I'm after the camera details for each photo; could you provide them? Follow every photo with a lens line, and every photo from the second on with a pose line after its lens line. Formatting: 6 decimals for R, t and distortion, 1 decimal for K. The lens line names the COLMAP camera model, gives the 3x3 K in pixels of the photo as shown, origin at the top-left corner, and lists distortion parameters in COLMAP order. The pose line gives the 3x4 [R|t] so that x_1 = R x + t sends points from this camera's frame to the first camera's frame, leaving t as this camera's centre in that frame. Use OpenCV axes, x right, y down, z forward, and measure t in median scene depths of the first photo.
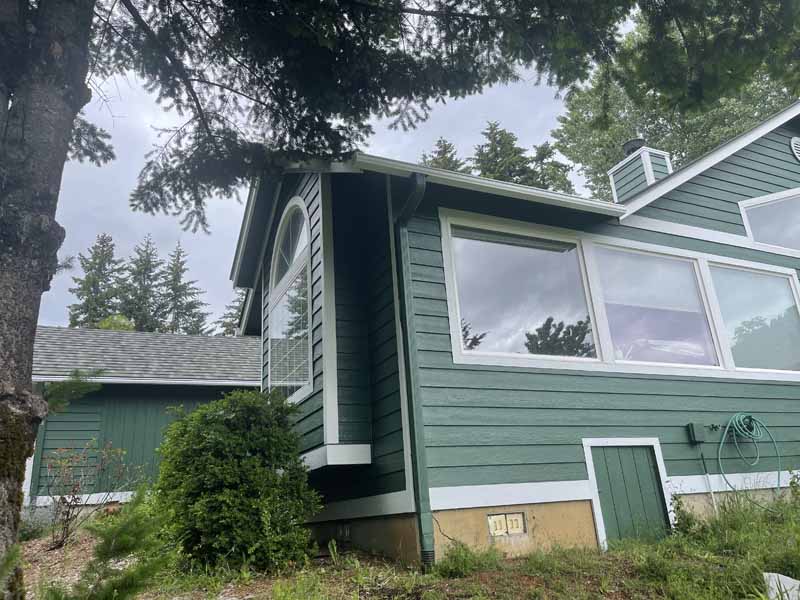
lens RADIAL K [[603.7, 0, 406.6], [0, 603.7, 297.9], [0, 0, 1]] dist [0.059292, -0.080442]
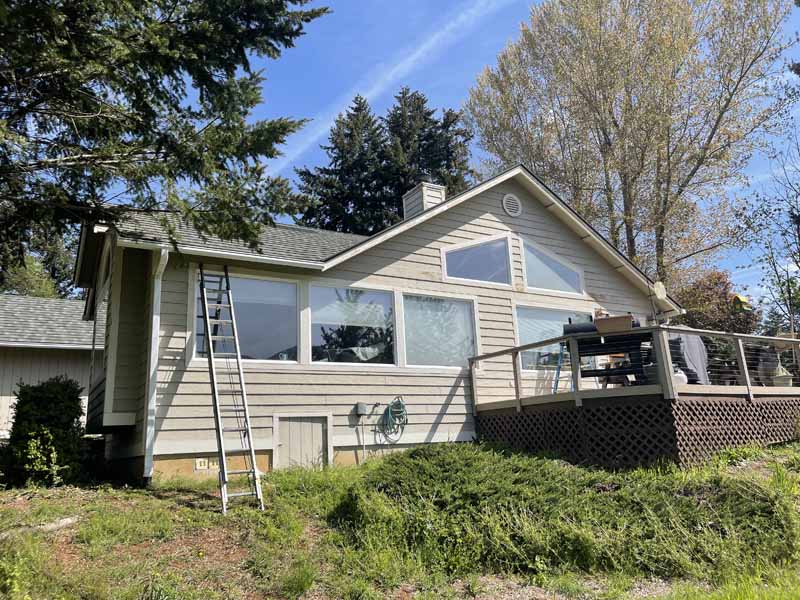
lens RADIAL K [[603.7, 0, 400.7], [0, 603.7, 295.3], [0, 0, 1]] dist [0.059292, -0.080442]
pose [[0.994613, 0.045549, 0.093119, 0.423936], [-0.054399, 0.994007, 0.094822, -0.233285], [-0.088242, -0.099377, 0.991129, -0.559473]]
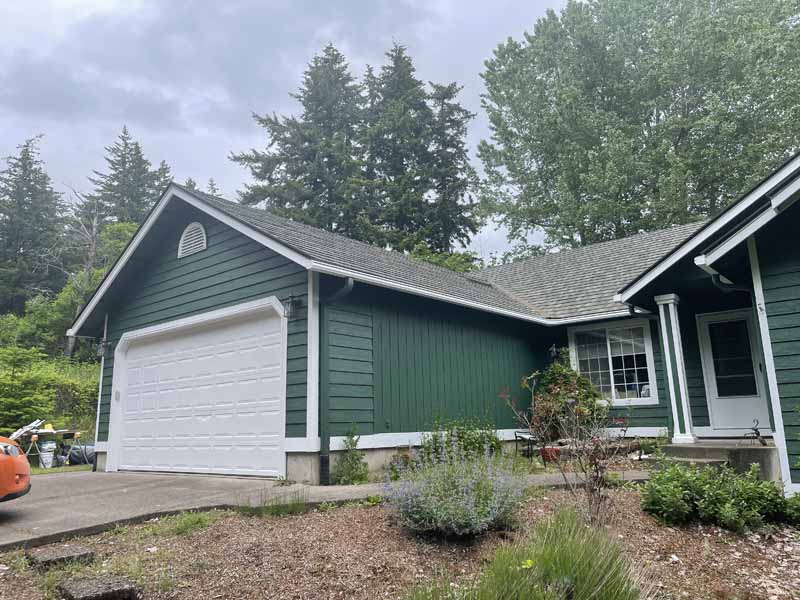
lens RADIAL K [[603.7, 0, 402.1], [0, 603.7, 294.2], [0, 0, 1]] dist [0.059292, -0.080442]
pose [[0.906743, 0.137362, 0.398684, -1.388256], [-0.179552, 0.981234, 0.070289, 0.182857], [-0.381547, -0.135318, 0.914391, 0.639978]]
